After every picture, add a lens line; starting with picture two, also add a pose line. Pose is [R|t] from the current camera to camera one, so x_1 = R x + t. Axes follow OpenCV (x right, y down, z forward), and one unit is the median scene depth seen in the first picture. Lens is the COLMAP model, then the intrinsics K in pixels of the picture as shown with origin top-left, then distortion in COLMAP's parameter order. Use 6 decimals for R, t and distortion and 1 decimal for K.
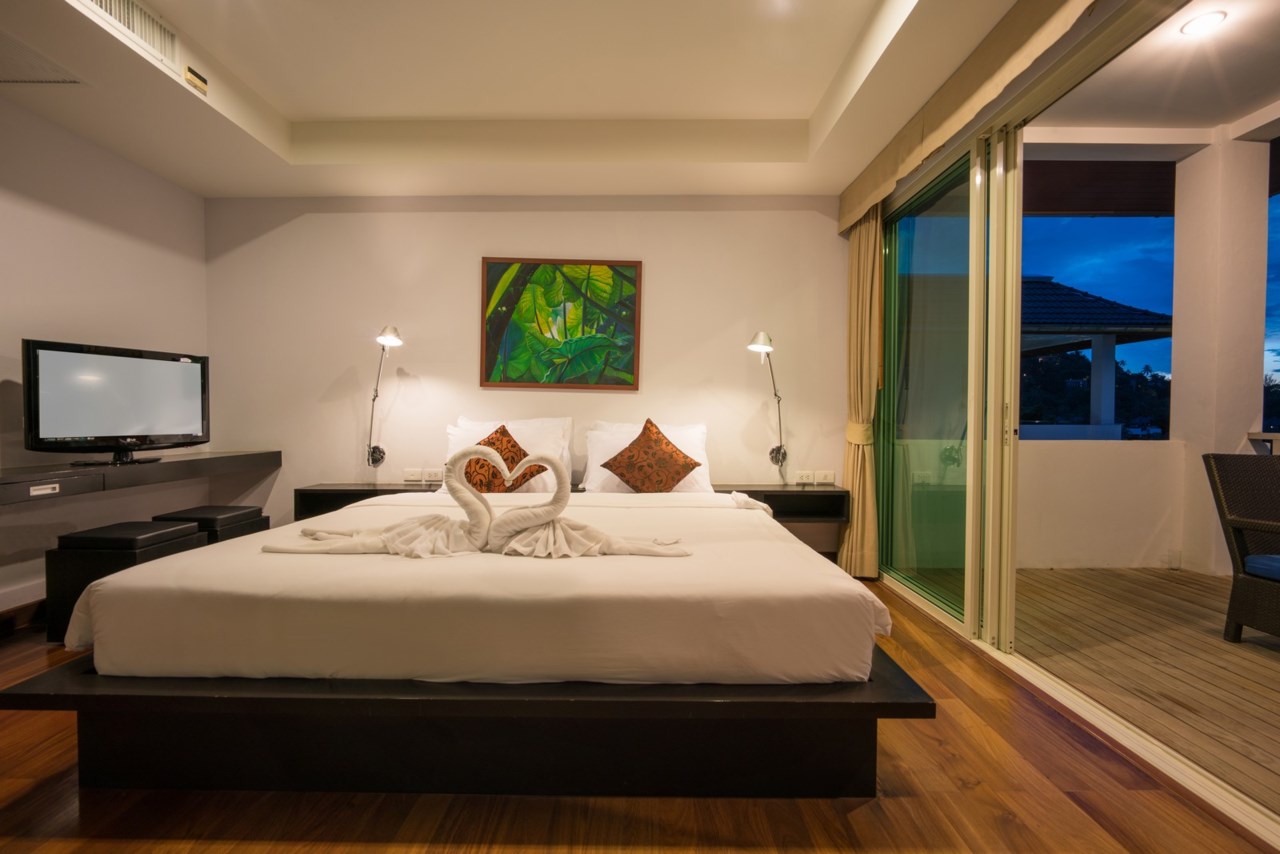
lens RADIAL K [[564.8, 0, 640.0], [0, 564.8, 427.0], [0, 0, 1]] dist [-0.009840, 0.000490]
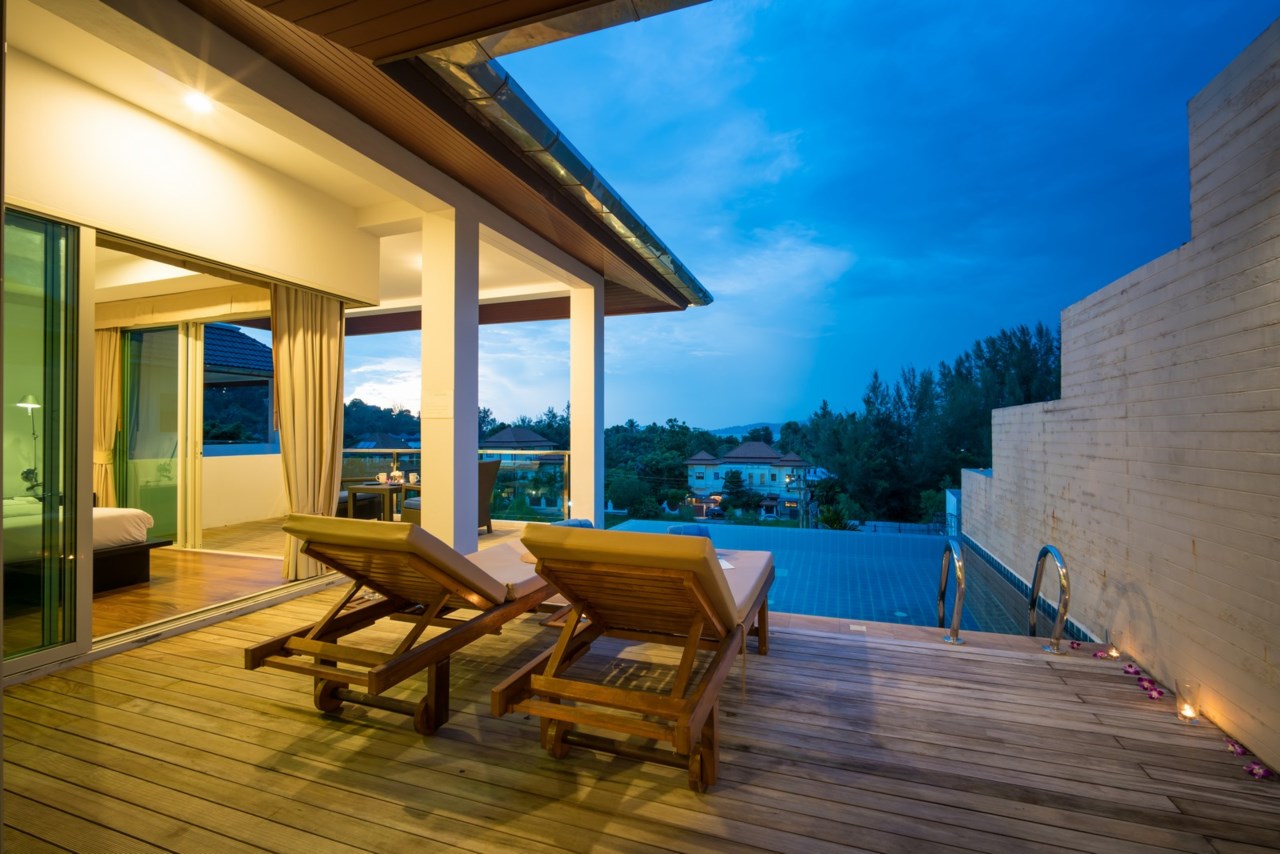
lens RADIAL K [[564.8, 0, 640.0], [0, 564.8, 427.0], [0, 0, 1]] dist [-0.009840, 0.000490]
pose [[0.311113, 0.007859, 0.950340, -0.673441], [0.025116, 0.999549, -0.016488, -0.011427], [-0.950041, 0.028998, 0.310775, -1.000358]]
